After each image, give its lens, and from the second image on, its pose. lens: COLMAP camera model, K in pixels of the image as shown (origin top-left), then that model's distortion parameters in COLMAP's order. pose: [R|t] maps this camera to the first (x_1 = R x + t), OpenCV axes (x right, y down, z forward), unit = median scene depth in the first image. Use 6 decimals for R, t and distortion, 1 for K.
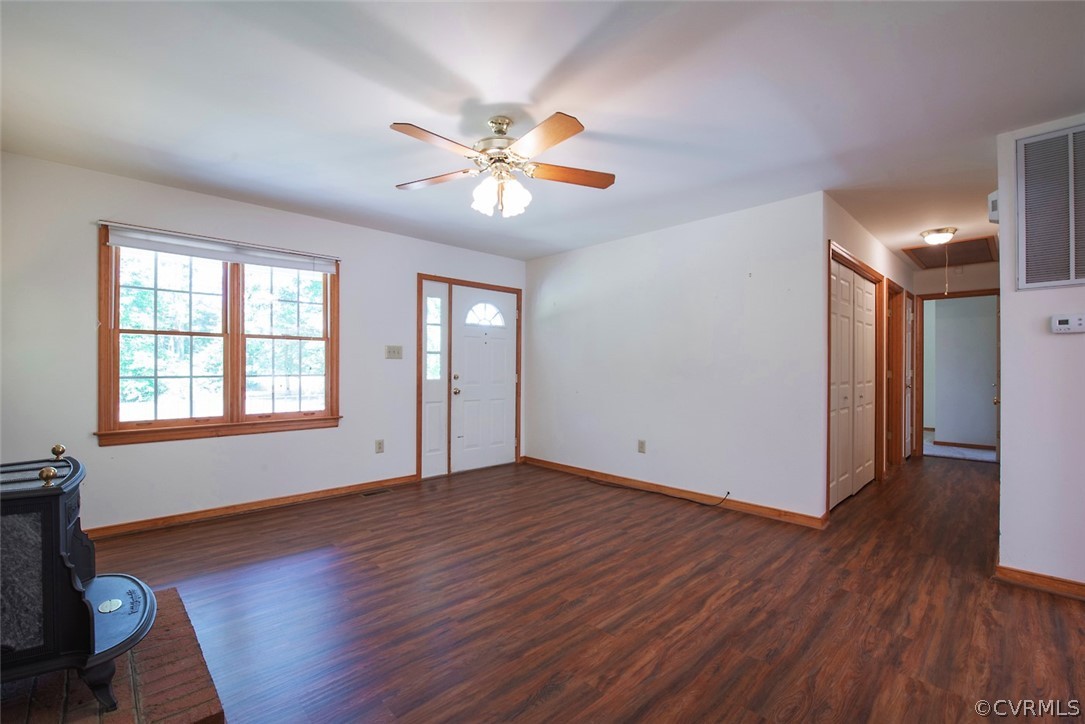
lens RADIAL K [[470.5, 0, 540.4], [0, 470.5, 368.5], [0, 0, 1]] dist [-0.008482, -0.003952]
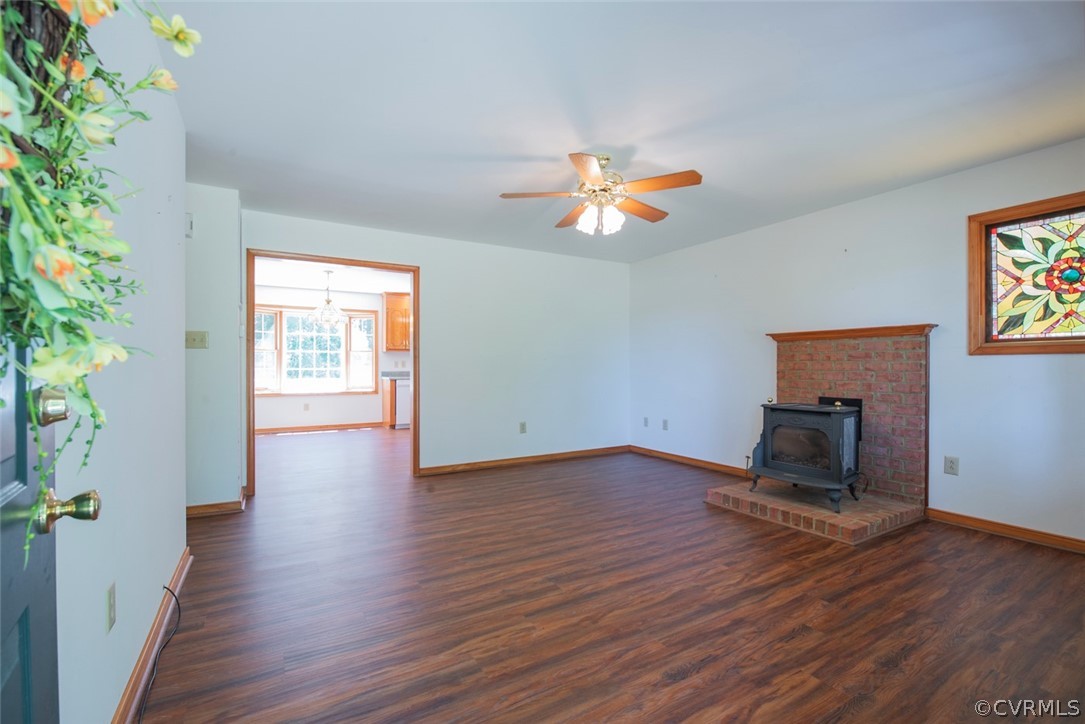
lens RADIAL K [[470.5, 0, 534.6], [0, 470.5, 368.3], [0, 0, 1]] dist [-0.008482, -0.003952]
pose [[-0.969716, -0.004493, 0.244193, -0.151342], [-0.003127, 0.999977, 0.005982, 0.011129], [-0.244215, 0.005038, -0.969708, 1.529734]]
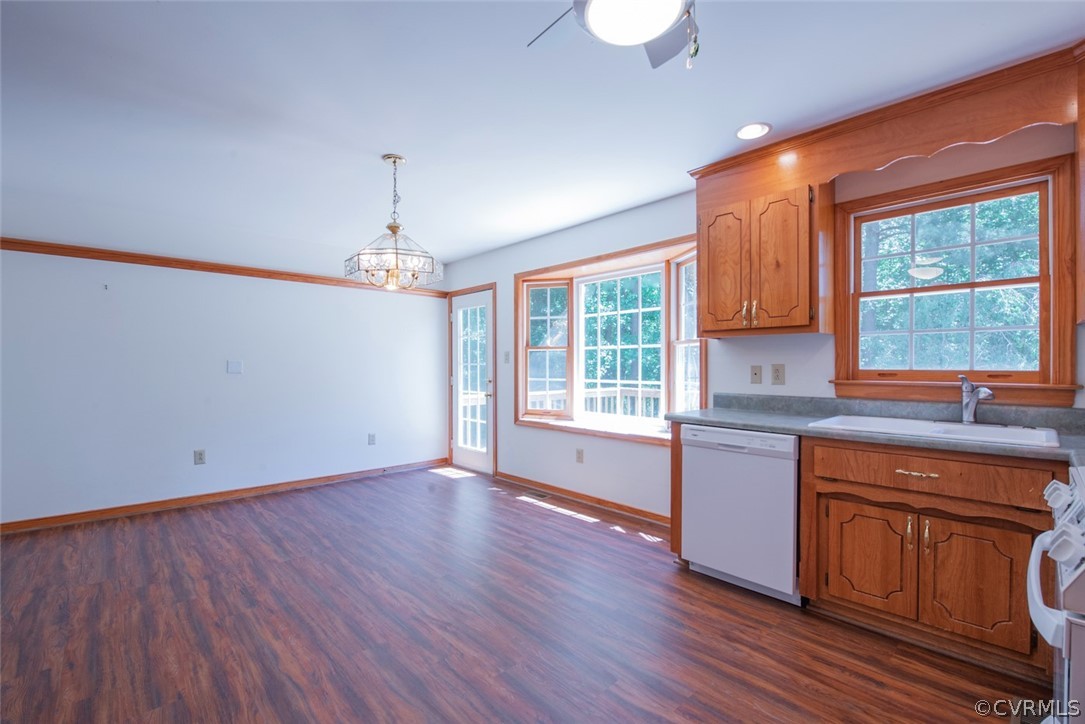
lens RADIAL K [[470.5, 0, 535.3], [0, 470.5, 366.0], [0, 0, 1]] dist [-0.008482, -0.003952]
pose [[0.036140, -0.001946, 0.999345, 0.296202], [0.001275, 0.999997, 0.001901, -0.010057], [-0.999346, 0.001206, 0.036142, -0.320688]]
